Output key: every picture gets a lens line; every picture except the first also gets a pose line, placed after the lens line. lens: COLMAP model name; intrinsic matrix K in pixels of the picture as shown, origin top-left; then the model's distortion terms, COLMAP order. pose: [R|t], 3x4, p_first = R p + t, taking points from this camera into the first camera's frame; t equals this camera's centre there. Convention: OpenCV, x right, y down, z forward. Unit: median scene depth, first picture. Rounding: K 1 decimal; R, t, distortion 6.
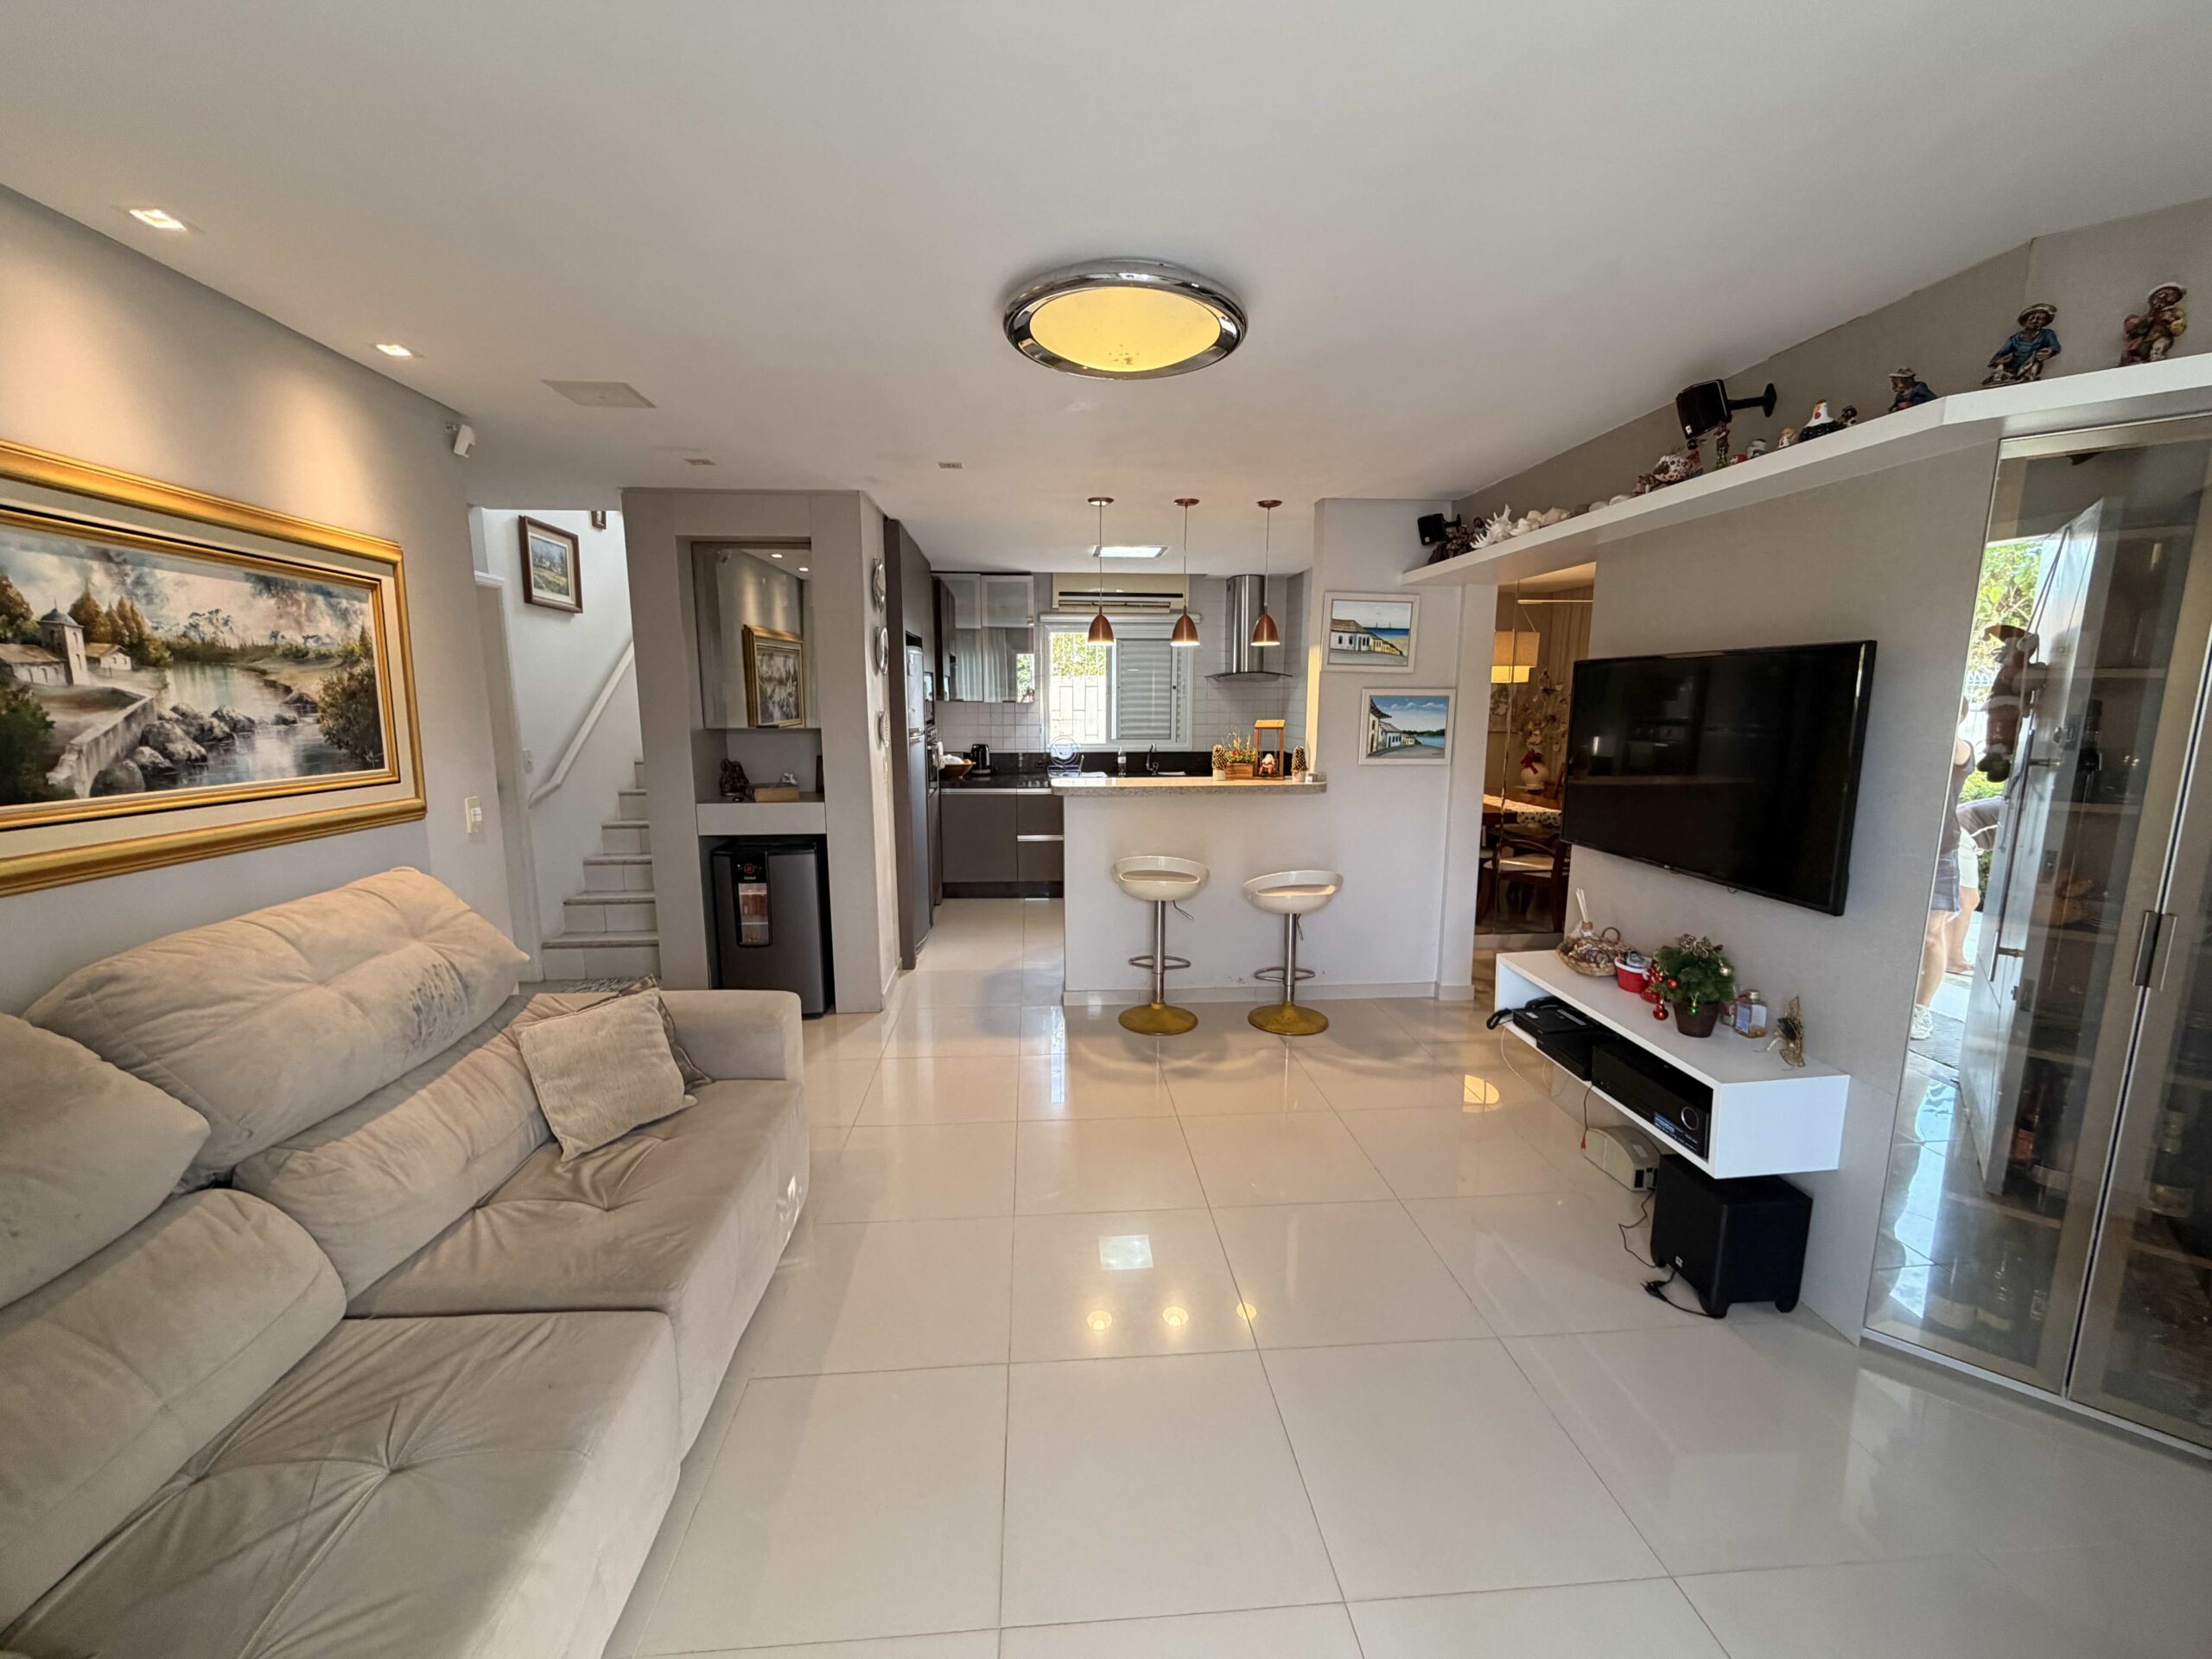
lens RADIAL K [[885.8, 0, 1096.9], [0, 885.8, 833.6], [0, 0, 1]] dist [0.000836, -0.000270]
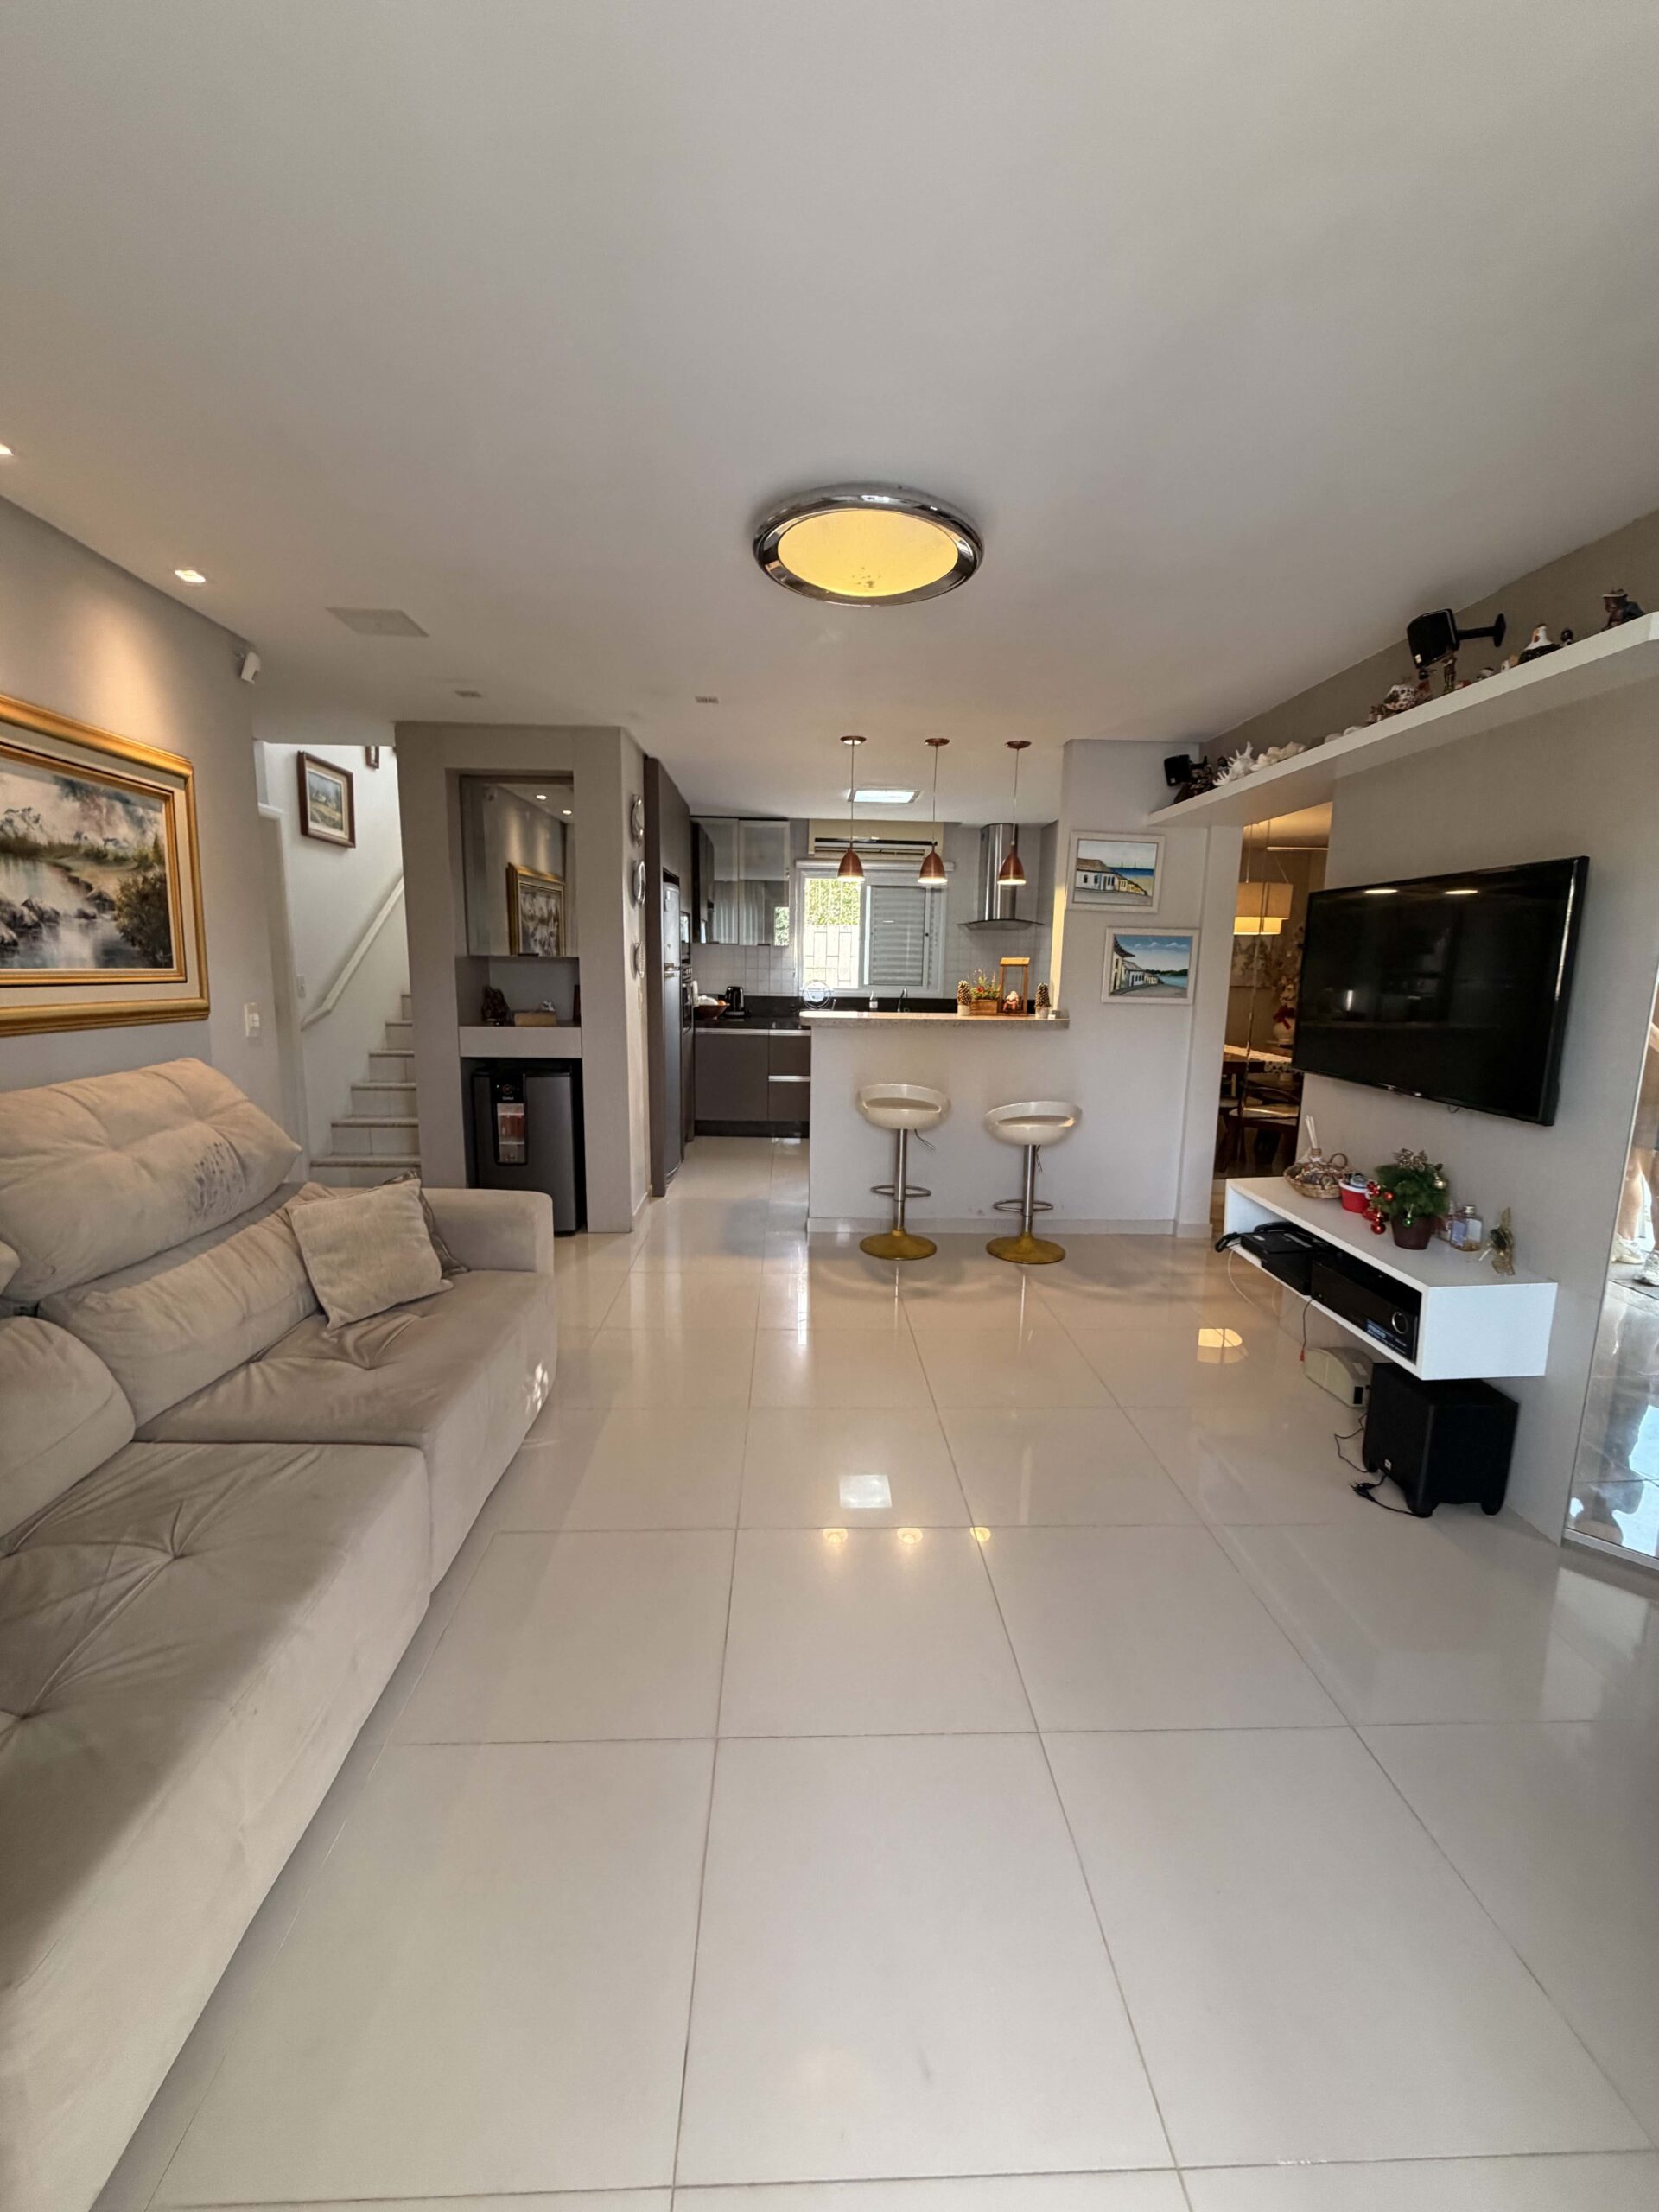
lens RADIAL K [[885.8, 0, 825.3], [0, 885.8, 1097.7], [0, 0, 1]] dist [0.000836, -0.000270]
pose [[0.999228, 0.023020, -0.031843, 0.014584], [-0.022988, 0.999735, 0.001373, 0.039747], [0.031866, -0.000640, 0.999492, -0.029382]]
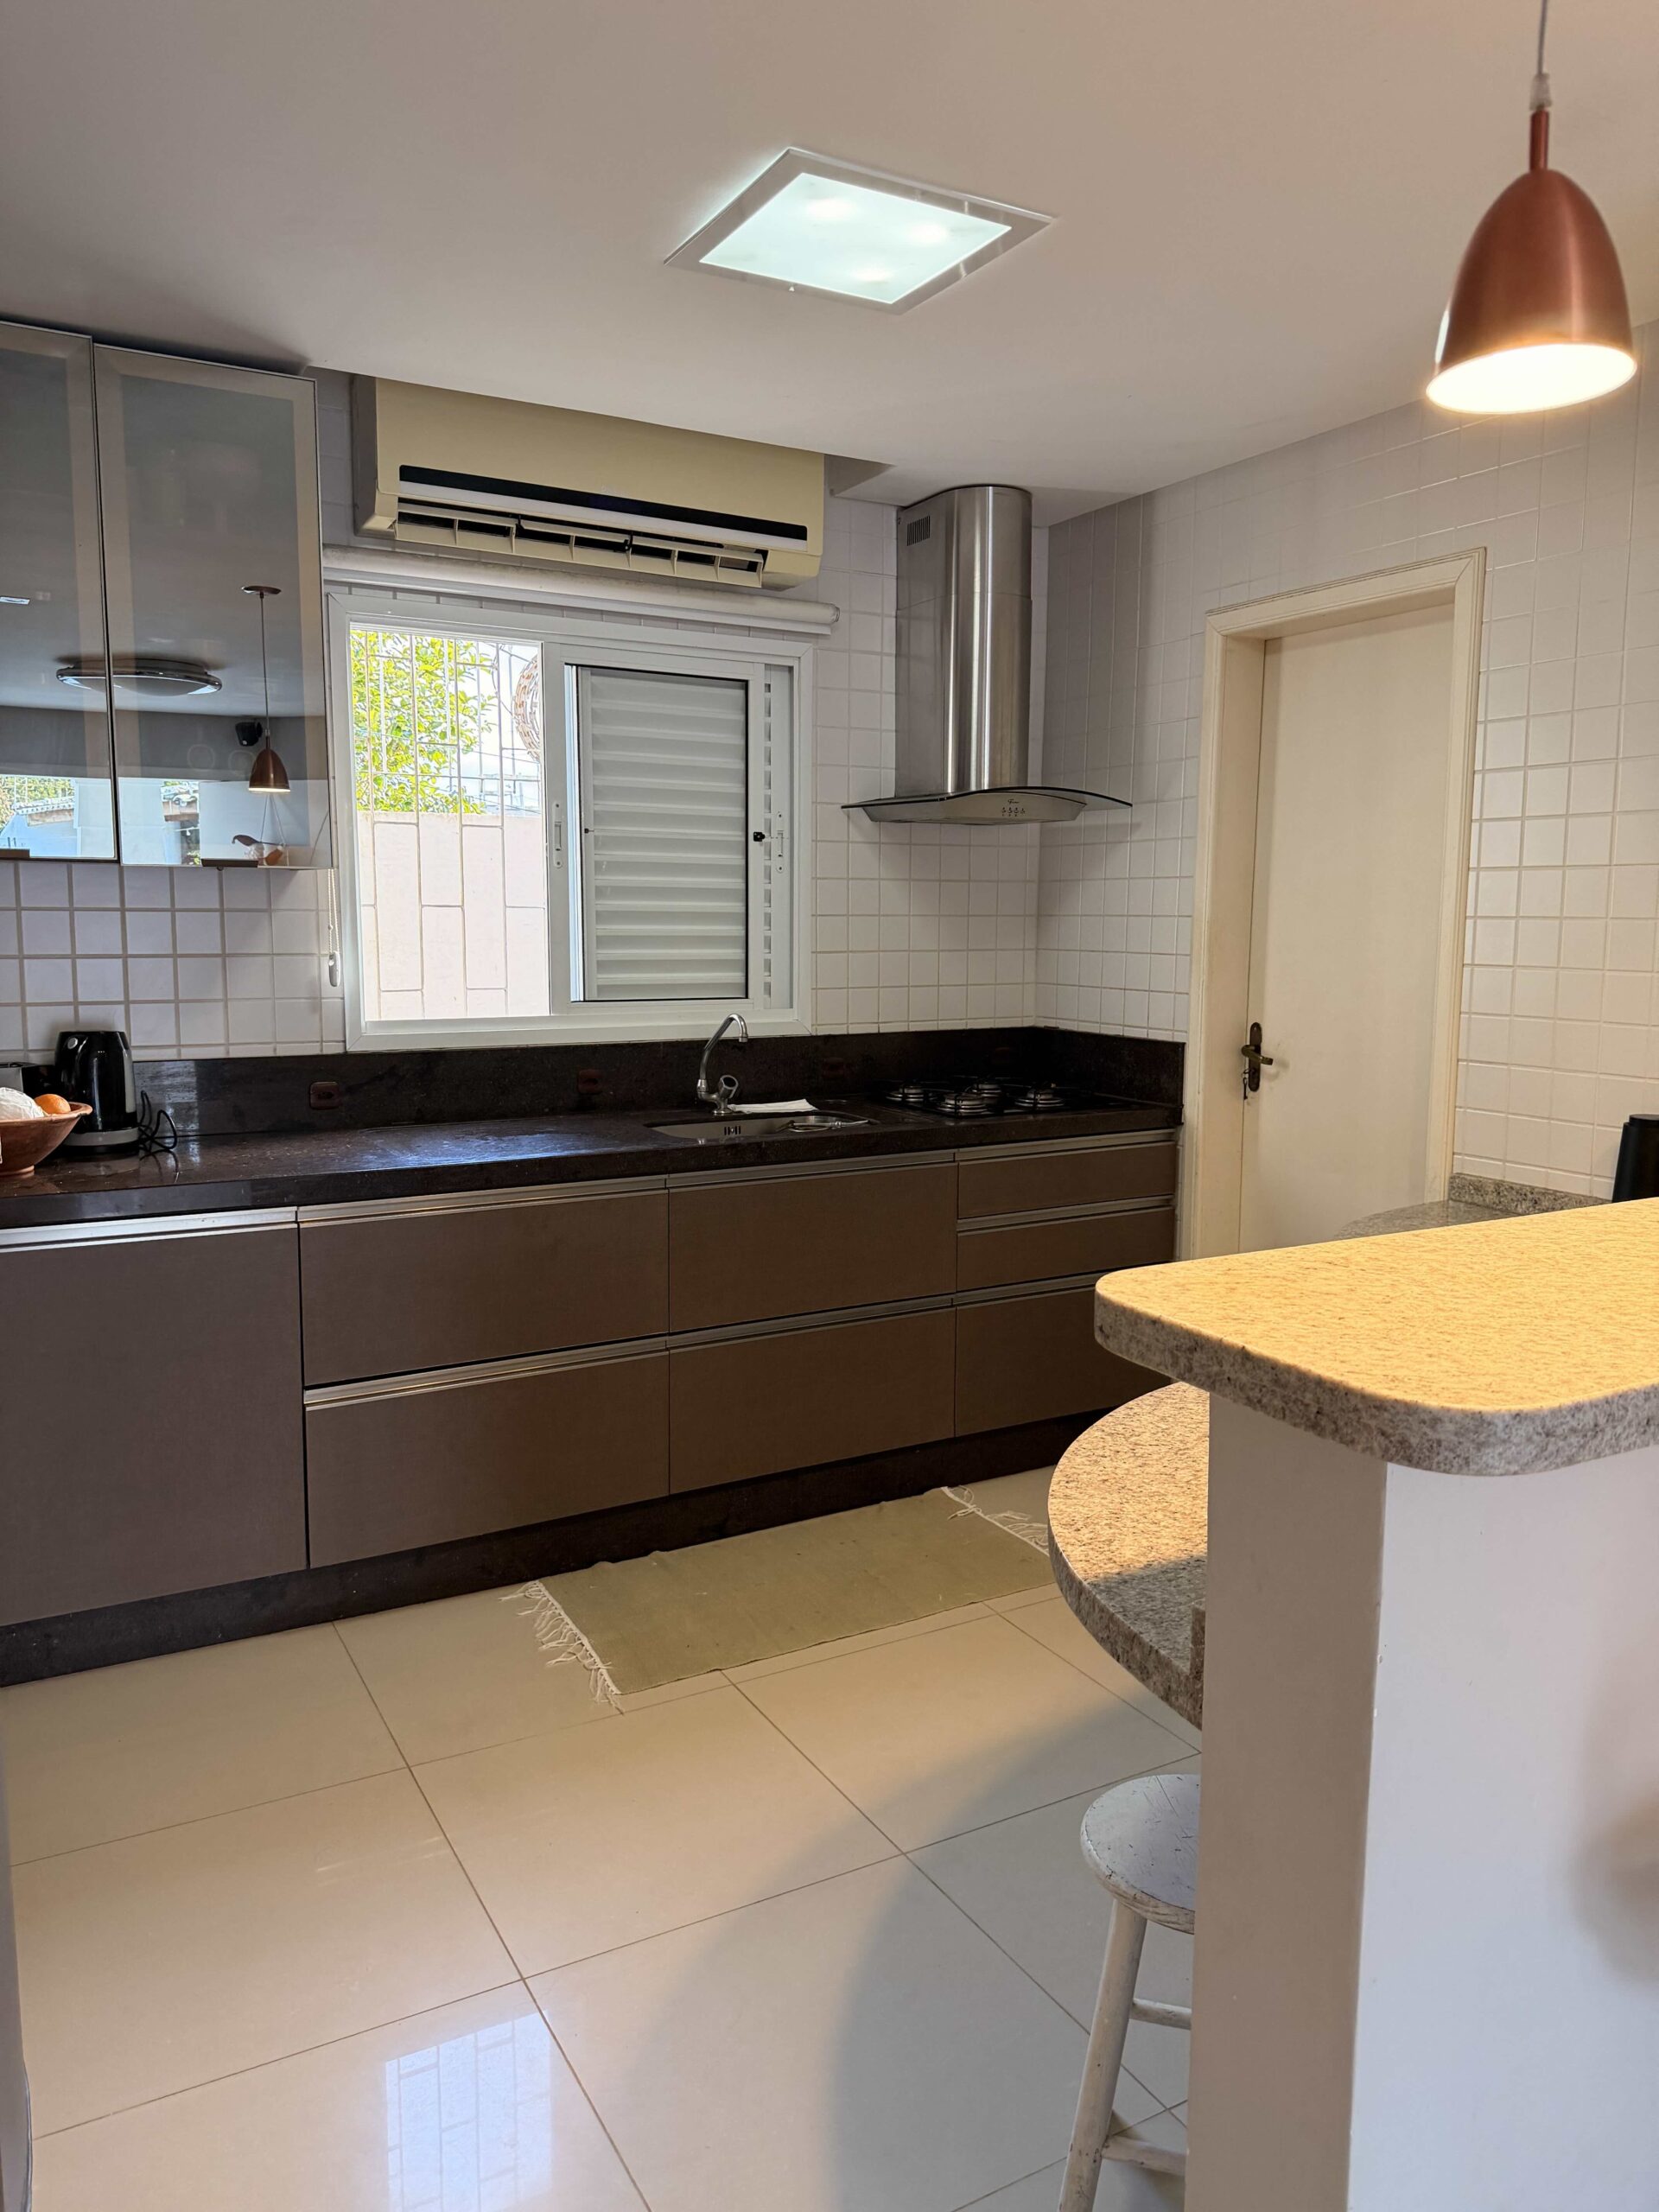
lens RADIAL K [[1551.0, 0, 829.5], [0, 1551.0, 1106.0], [0, 0, 1]] dist [0.185410, -0.403000]
pose [[0.904663, -0.048669, 0.423339, -0.231863], [0.061152, 0.998001, -0.015943, -0.102087], [-0.421717, 0.040311, 0.905831, 0.856595]]
